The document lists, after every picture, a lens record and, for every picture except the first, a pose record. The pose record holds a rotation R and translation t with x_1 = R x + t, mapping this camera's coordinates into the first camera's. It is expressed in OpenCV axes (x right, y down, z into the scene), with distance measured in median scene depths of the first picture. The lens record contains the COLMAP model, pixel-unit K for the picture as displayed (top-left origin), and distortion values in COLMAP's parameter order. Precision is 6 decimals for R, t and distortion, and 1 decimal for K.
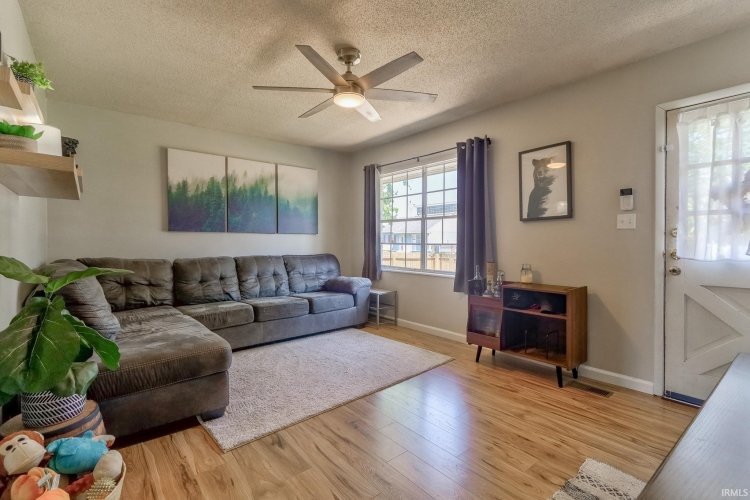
lens RADIAL K [[345.6, 0, 372.4], [0, 345.6, 249.0], [0, 0, 1]] dist [-0.004344, 0.001608]
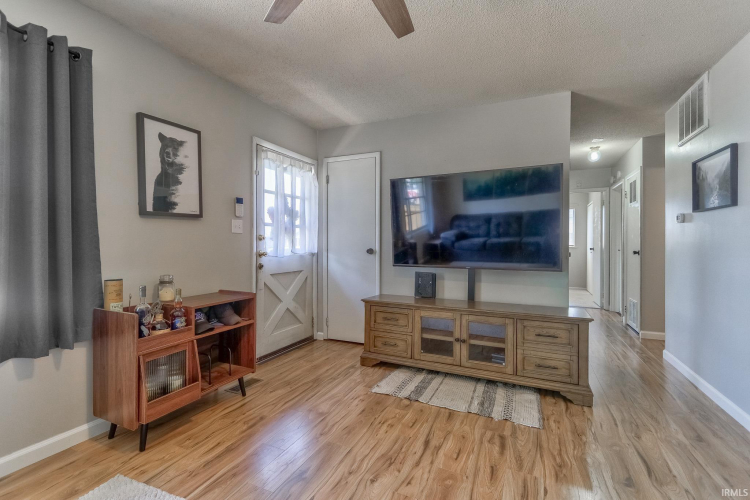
lens RADIAL K [[345.6, 0, 366.8], [0, 345.6, 243.8], [0, 0, 1]] dist [-0.004344, 0.001608]
pose [[-0.428182, 0.001322, 0.903692, -0.383573], [0.020742, 0.999750, 0.008365, -0.018424], [-0.903455, 0.022326, -0.428102, 0.903263]]
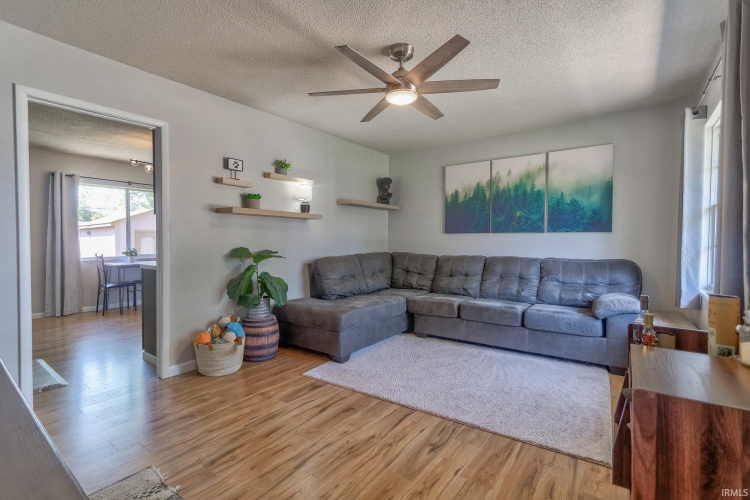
lens RADIAL K [[345.6, 0, 366.3], [0, 345.6, 243.2], [0, 0, 1]] dist [-0.004344, 0.001608]
pose [[0.235385, 0.008545, -0.971865, 0.668599], [-0.025770, 0.999665, 0.002548, -0.012581], [0.971561, 0.024445, 0.235526, 0.519662]]
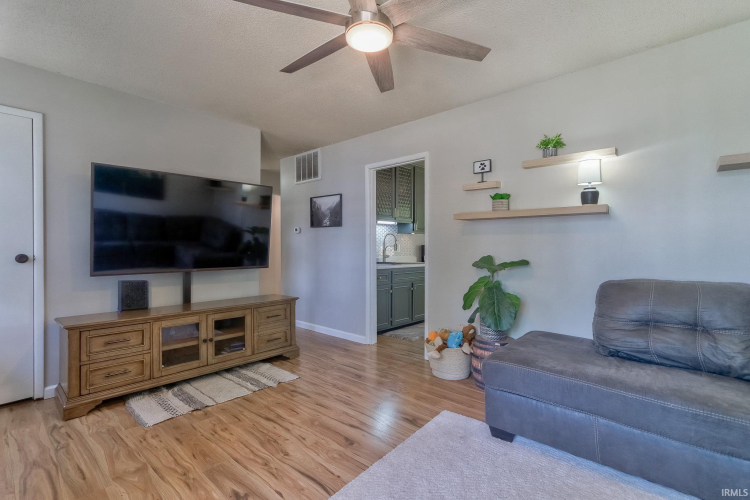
lens RADIAL K [[345.6, 0, 379.2], [0, 345.6, 248.9], [0, 0, 1]] dist [-0.004344, 0.001608]
pose [[-0.985655, -0.002175, -0.168761, 0.017514], [-0.007987, 0.999398, 0.033772, -0.035392], [0.168586, 0.034635, -0.985078, 1.278878]]
